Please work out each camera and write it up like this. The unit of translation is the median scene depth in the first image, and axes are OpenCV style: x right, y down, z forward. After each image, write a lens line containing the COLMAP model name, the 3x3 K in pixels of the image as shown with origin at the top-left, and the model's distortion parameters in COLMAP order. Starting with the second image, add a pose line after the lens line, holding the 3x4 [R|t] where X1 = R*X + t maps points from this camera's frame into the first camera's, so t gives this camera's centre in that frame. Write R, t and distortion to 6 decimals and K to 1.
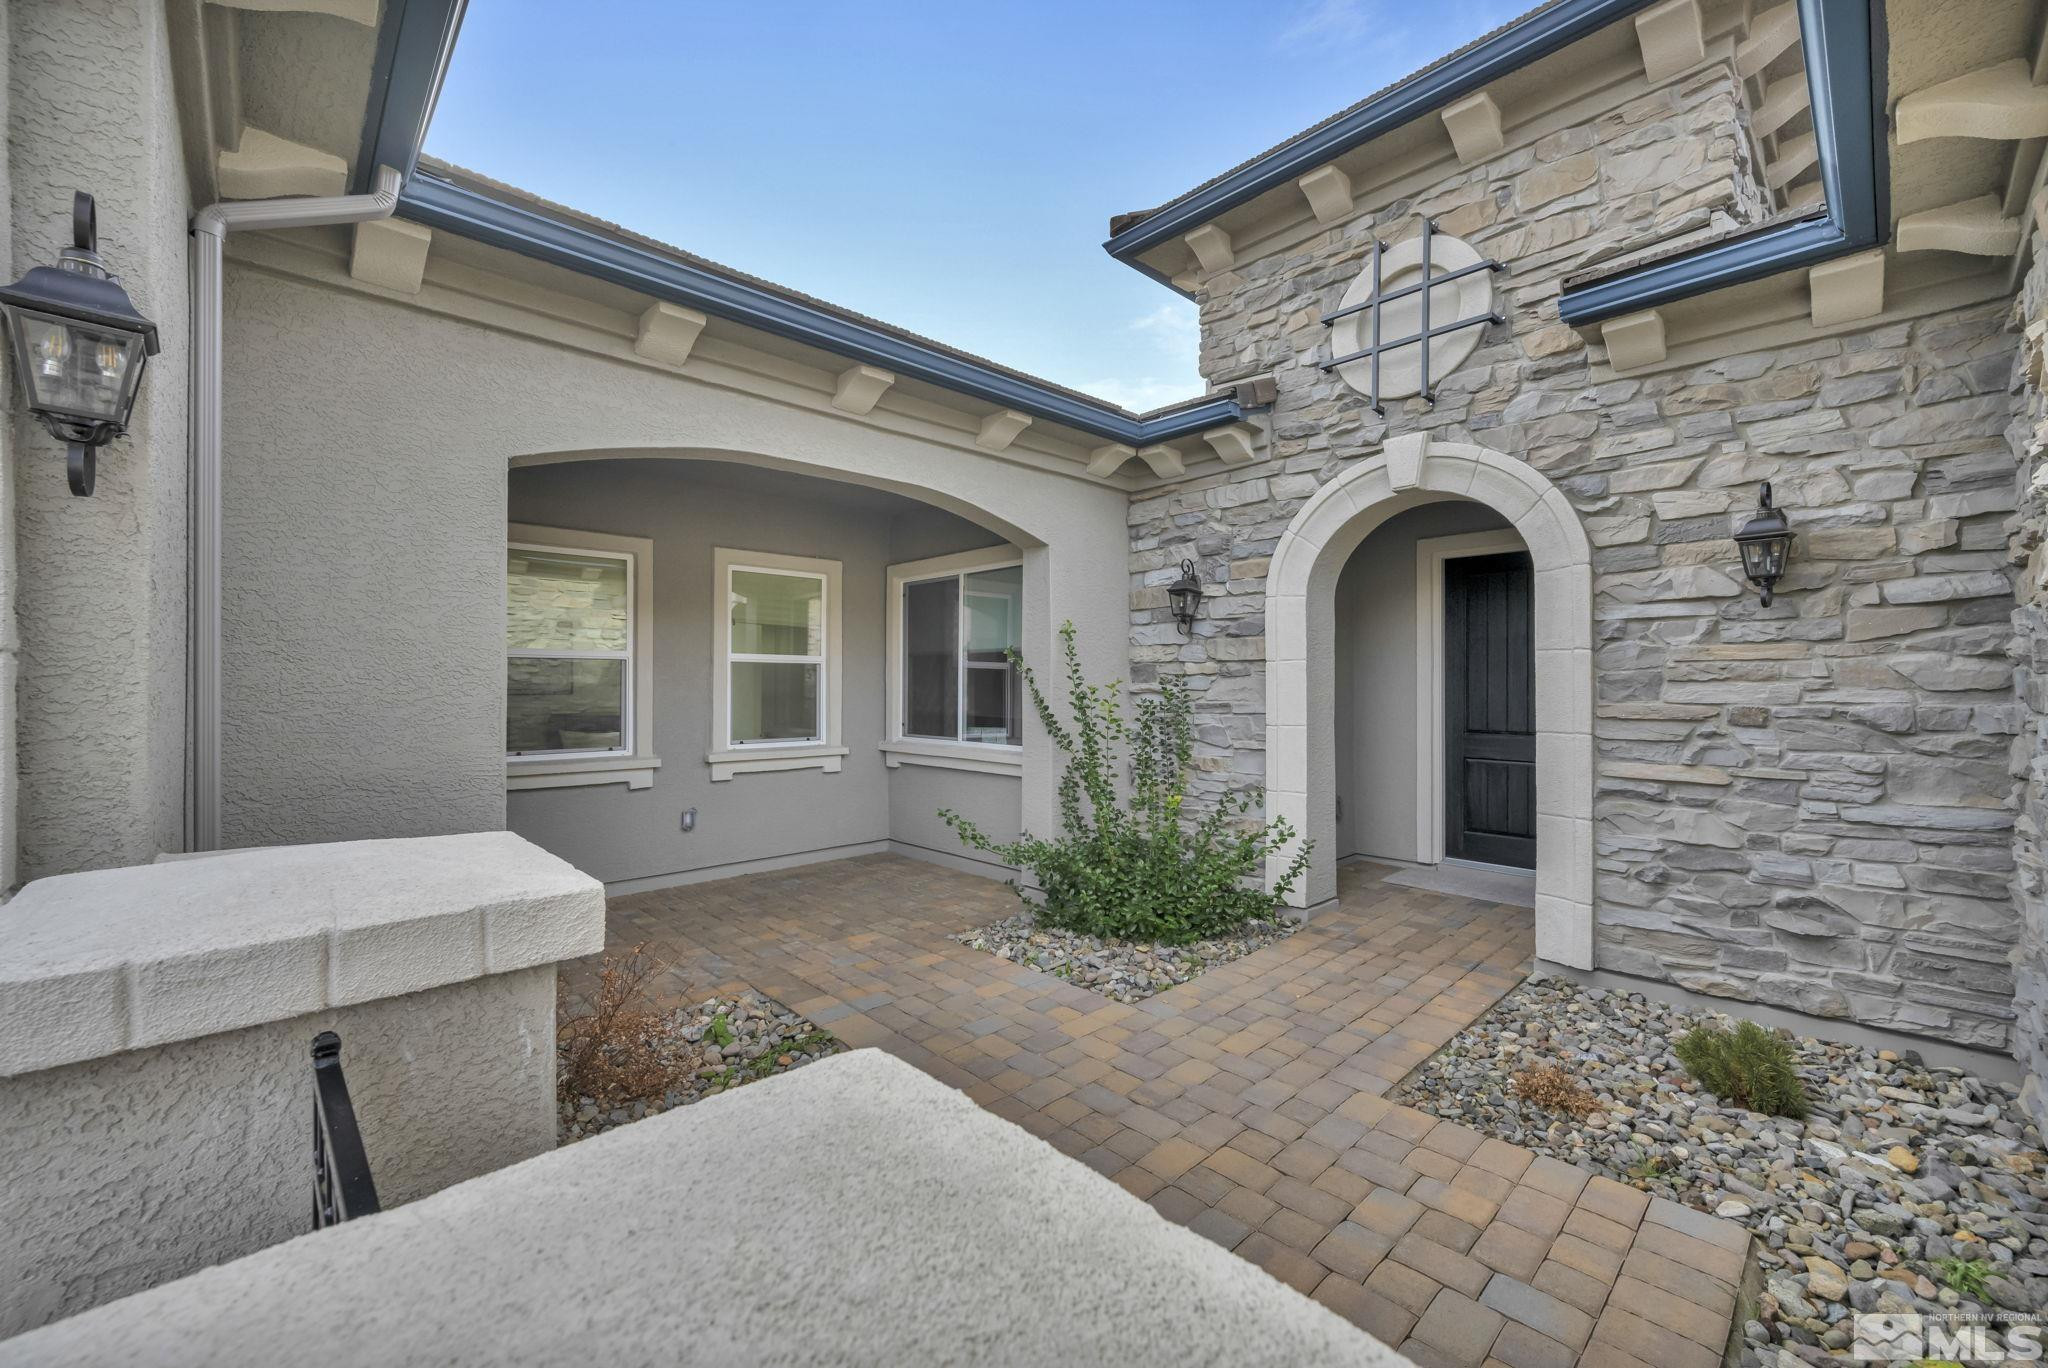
lens RADIAL K [[814.2, 0, 1028.9], [0, 814.2, 685.3], [0, 0, 1]] dist [-0.000495, -0.000461]
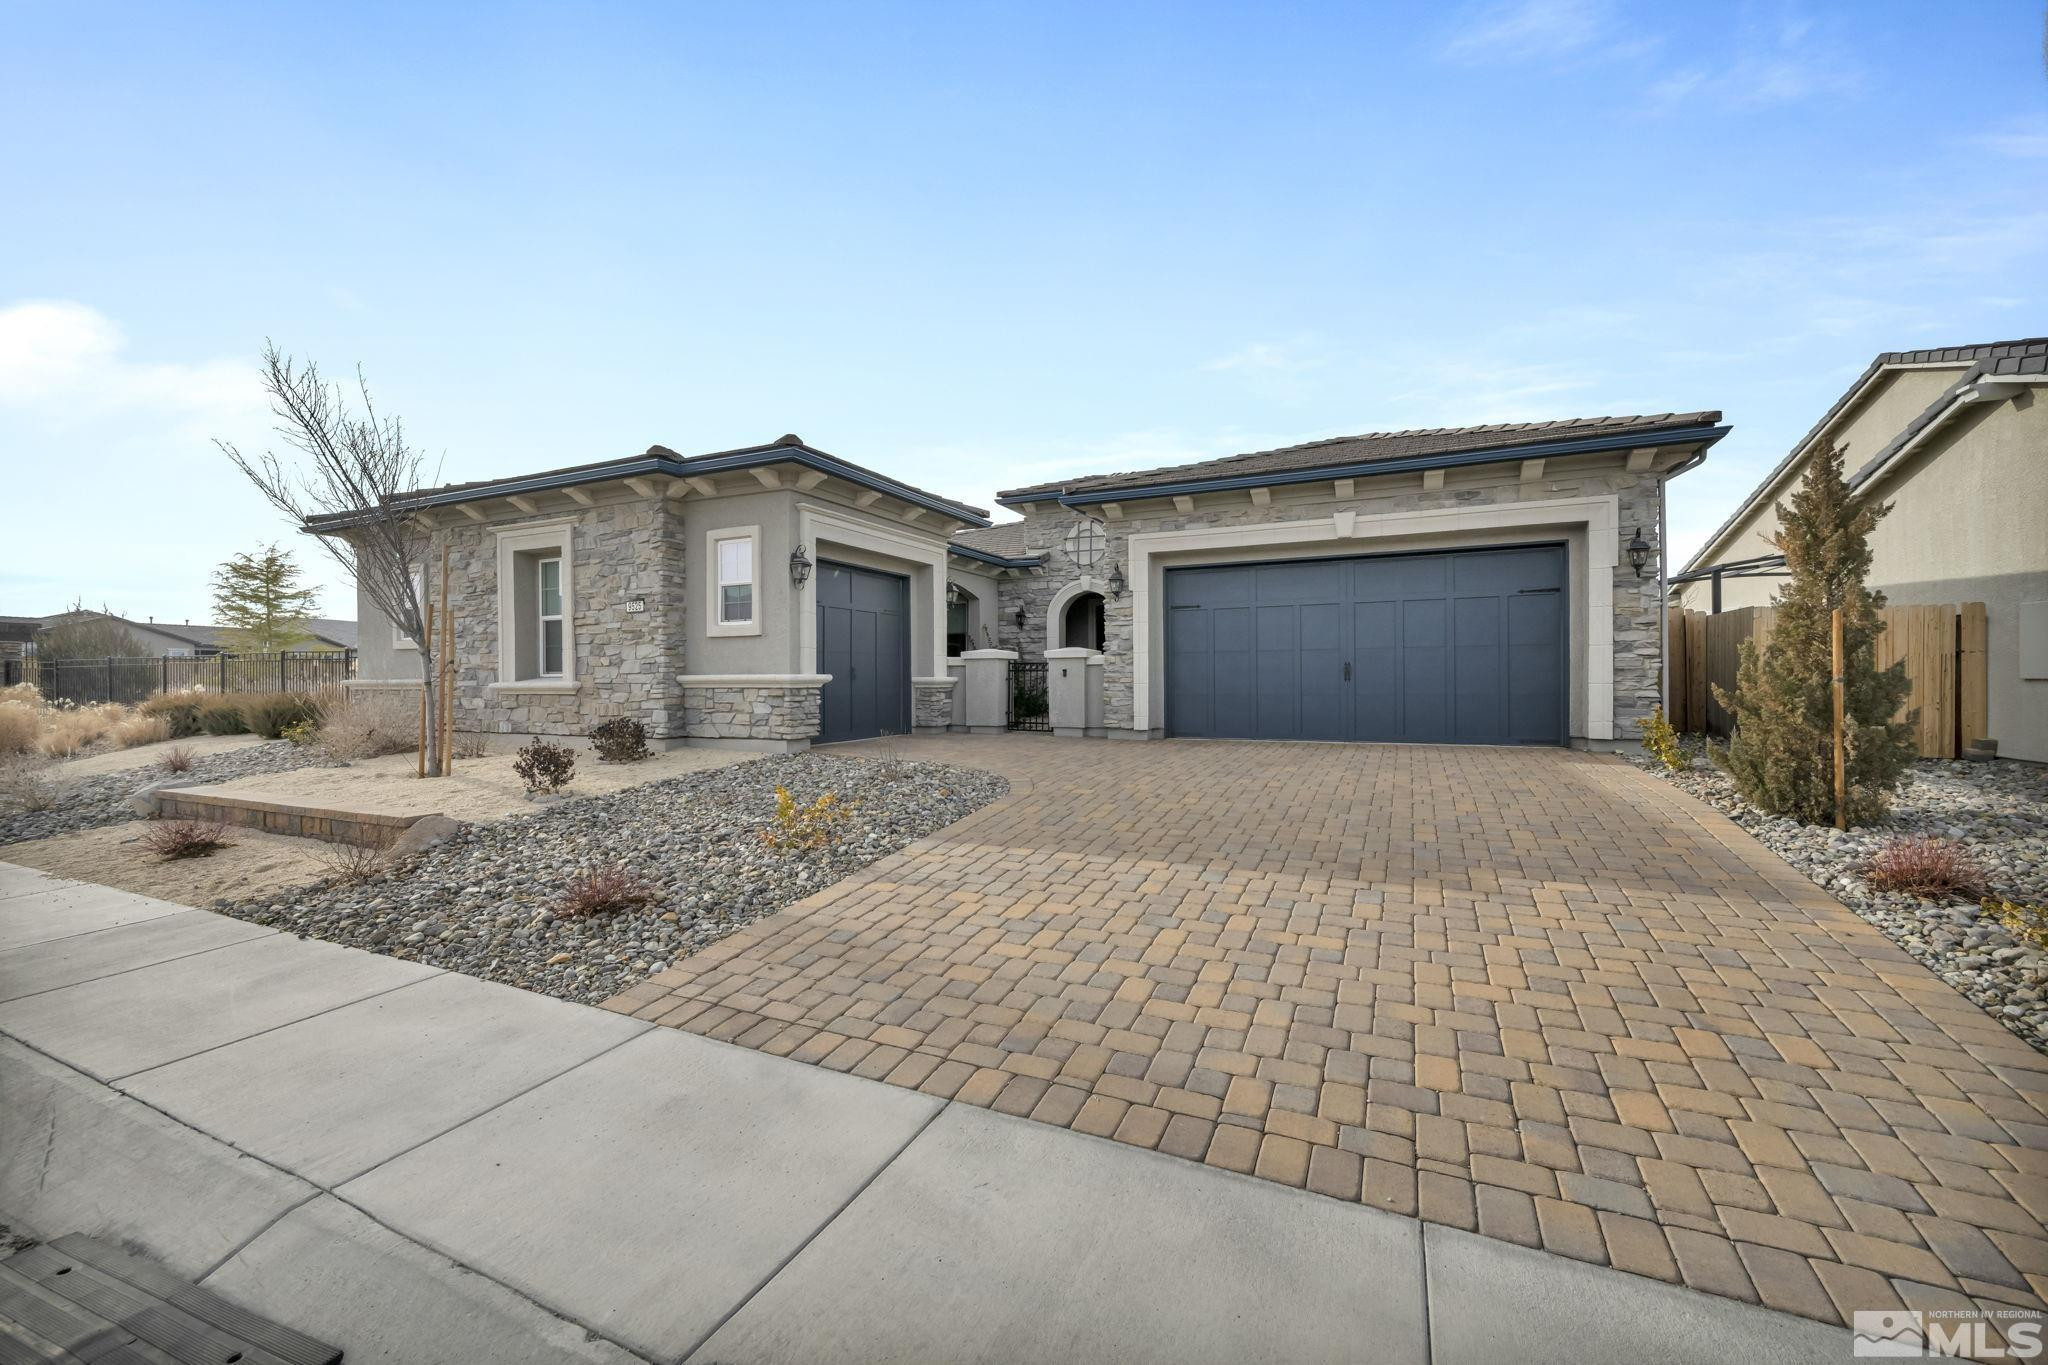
lens RADIAL K [[814.2, 0, 1028.9], [0, 814.2, 683.8], [0, 0, 1]] dist [-0.000495, -0.000461]
pose [[0.914403, -0.015022, 0.404526, -1.038799], [0.003231, 0.999550, 0.029814, 0.053318], [-0.404792, -0.025955, 0.914040, -1.859432]]
